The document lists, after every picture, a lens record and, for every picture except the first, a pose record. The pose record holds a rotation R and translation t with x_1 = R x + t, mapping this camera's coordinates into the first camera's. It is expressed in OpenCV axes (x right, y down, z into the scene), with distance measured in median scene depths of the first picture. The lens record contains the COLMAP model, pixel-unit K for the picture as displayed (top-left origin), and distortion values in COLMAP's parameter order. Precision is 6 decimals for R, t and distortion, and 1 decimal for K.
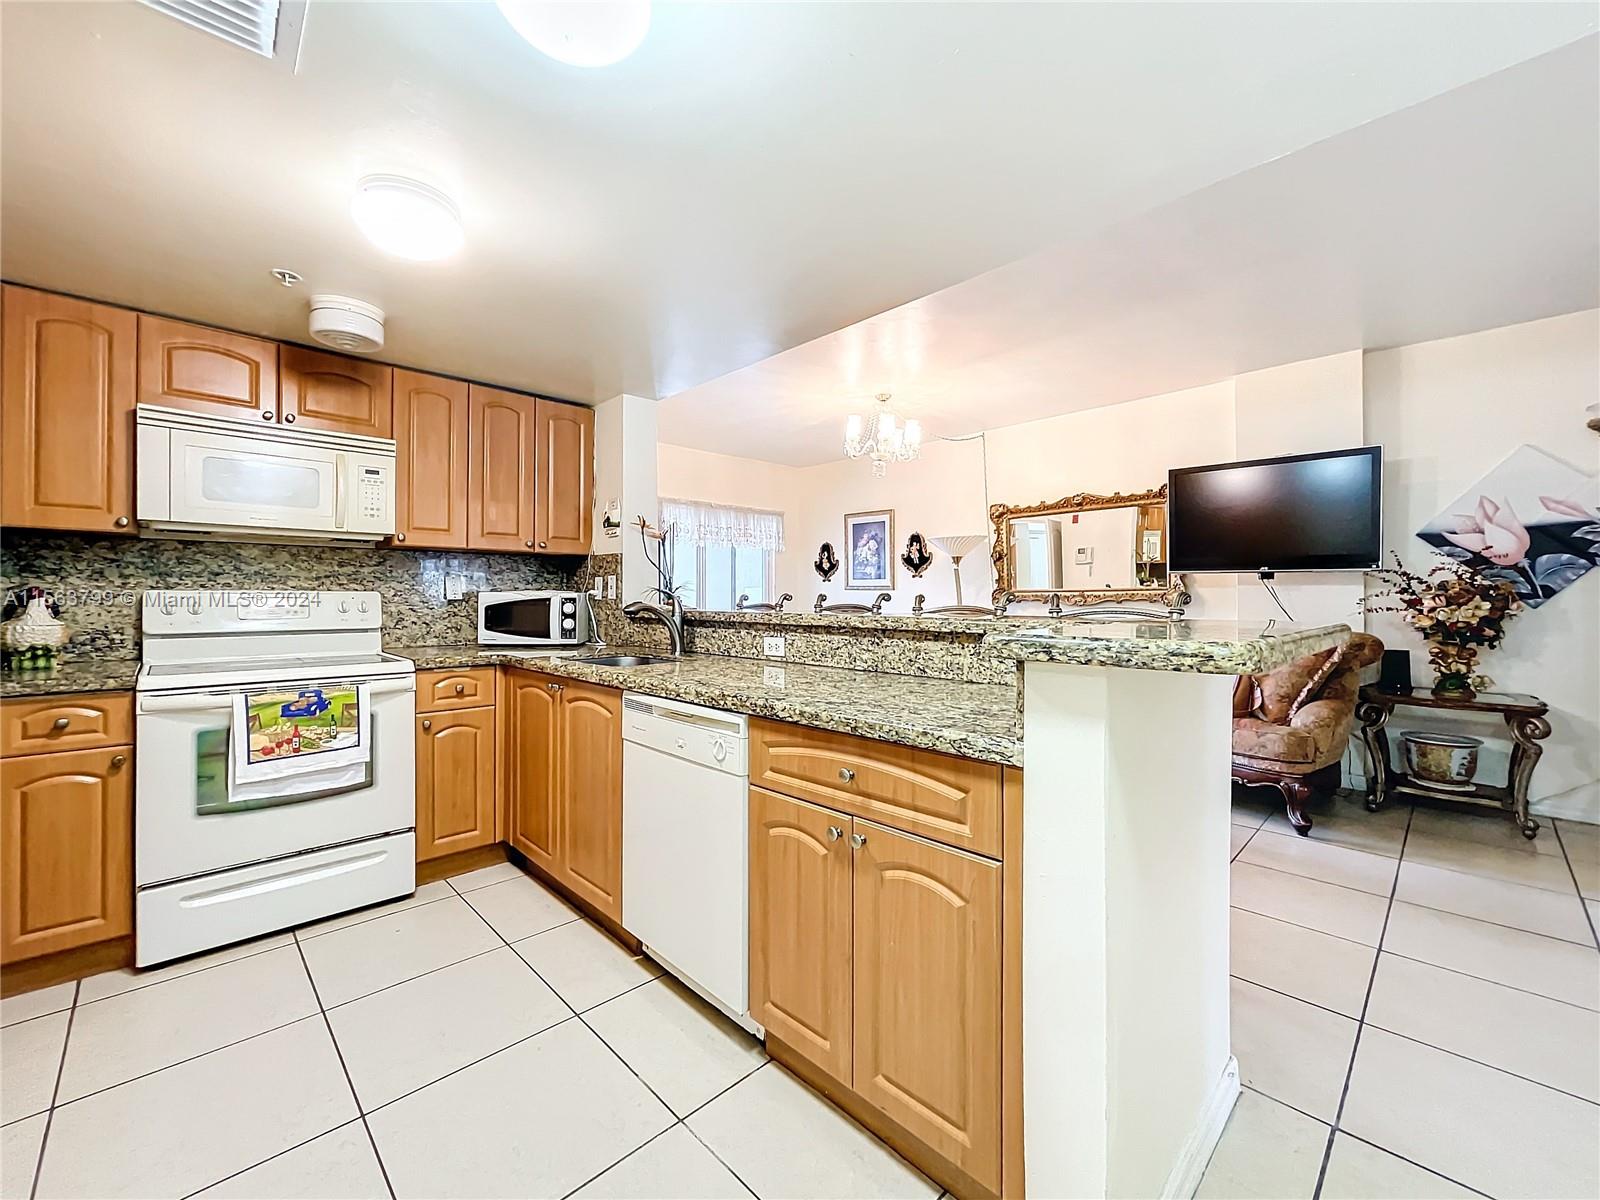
lens RADIAL K [[647.9, 0, 800.0], [0, 647.9, 600.0], [0, 0, 1]] dist [0.017387, -0.007891]
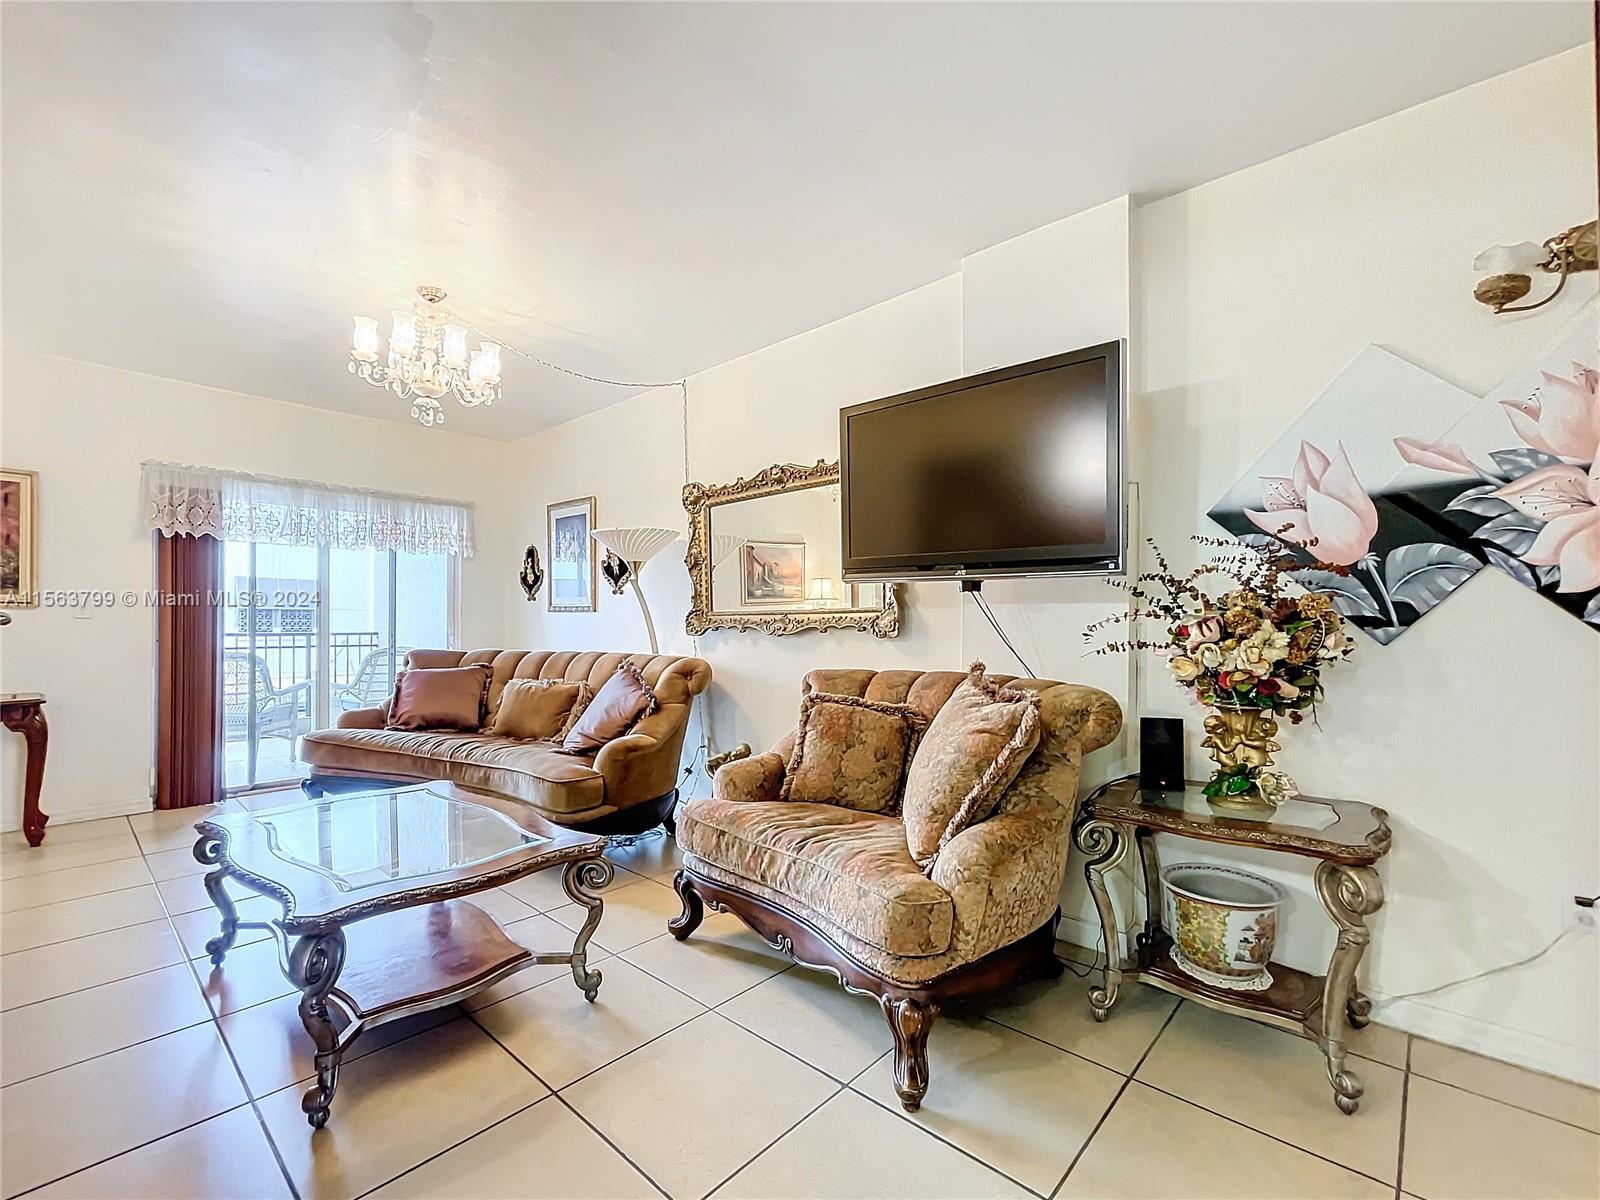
lens RADIAL K [[689.2, 0, 798.1], [0, 689.2, 633.3], [0, 0, 1]] dist [-0.000295, -0.000108]
pose [[0.998261, 0.004442, 0.058778, 0.602298], [-0.004919, 0.999956, 0.007976, 0.001076], [-0.058740, -0.008251, 0.998239, 0.456178]]
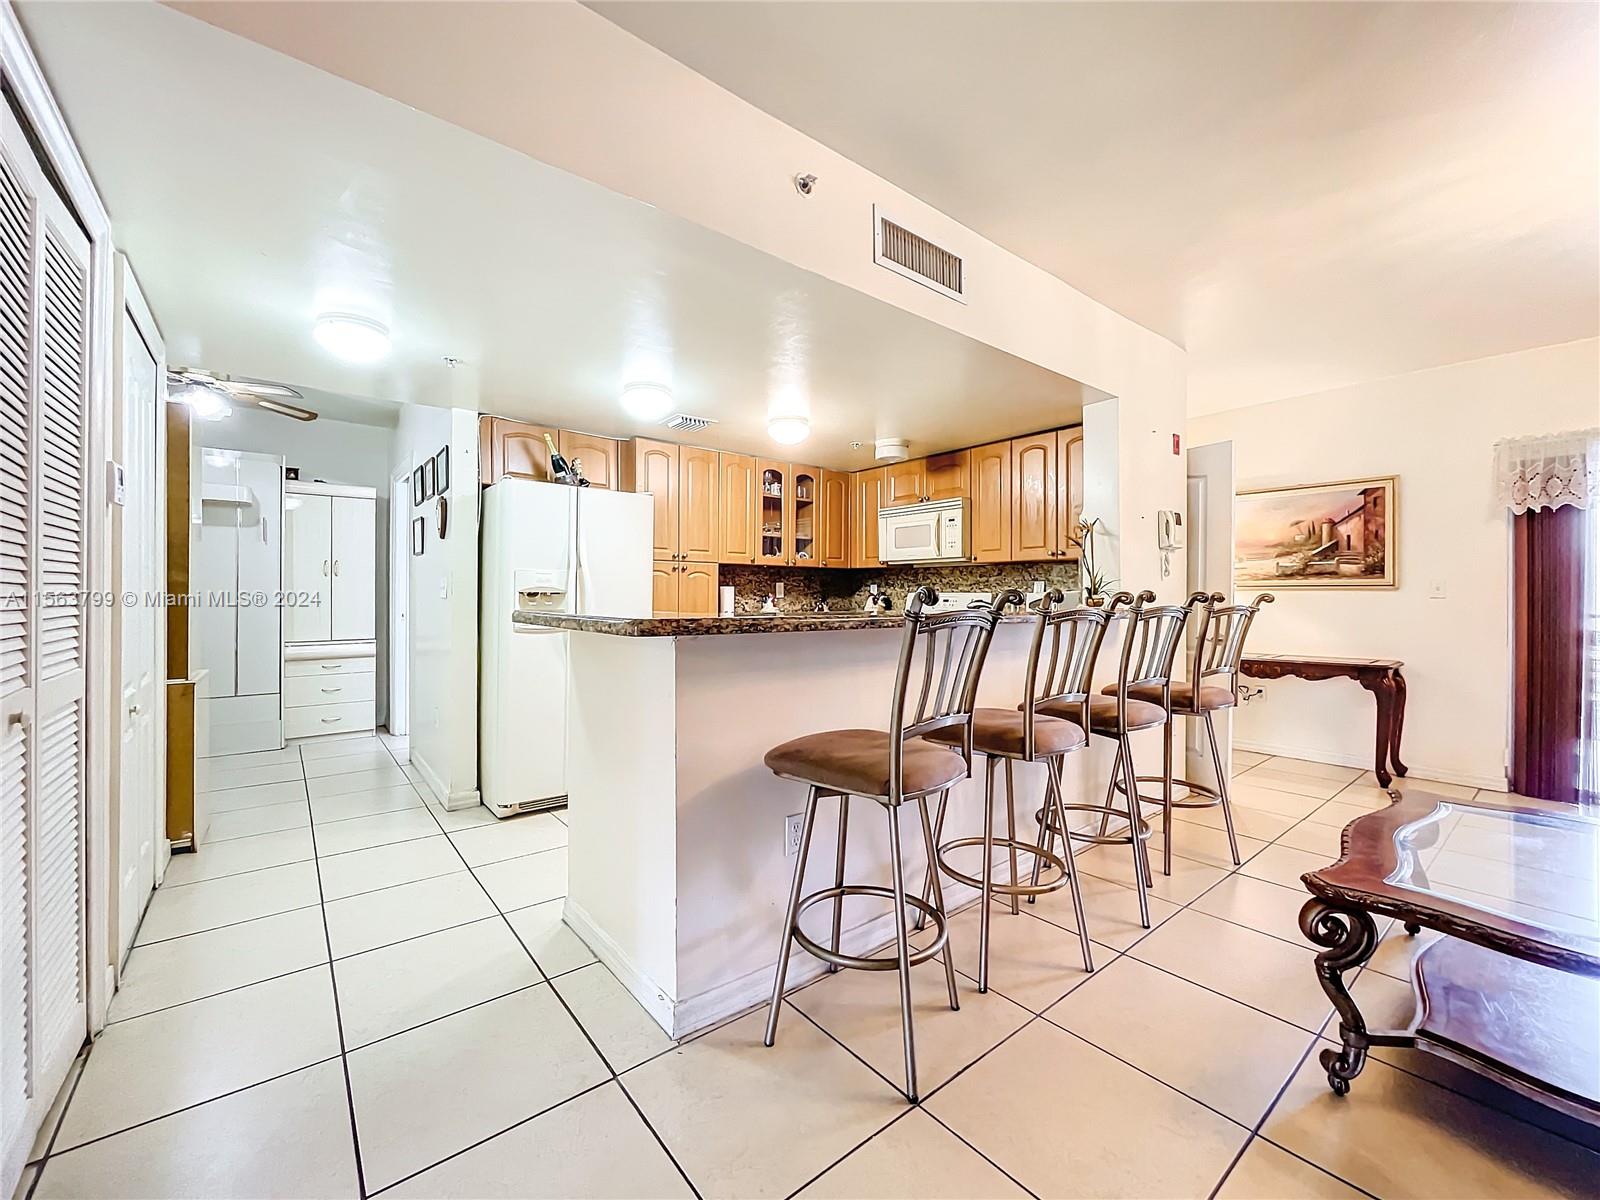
lens RADIAL K [[647.9, 0, 800.0], [0, 647.9, 600.0], [0, 0, 1]] dist [0.017387, -0.007891]
pose [[-0.098476, 0.003320, -0.995134, 0.787069], [-0.010066, 0.999940, 0.004332, 0.001648], [0.995089, 0.010443, -0.098436, 0.606785]]
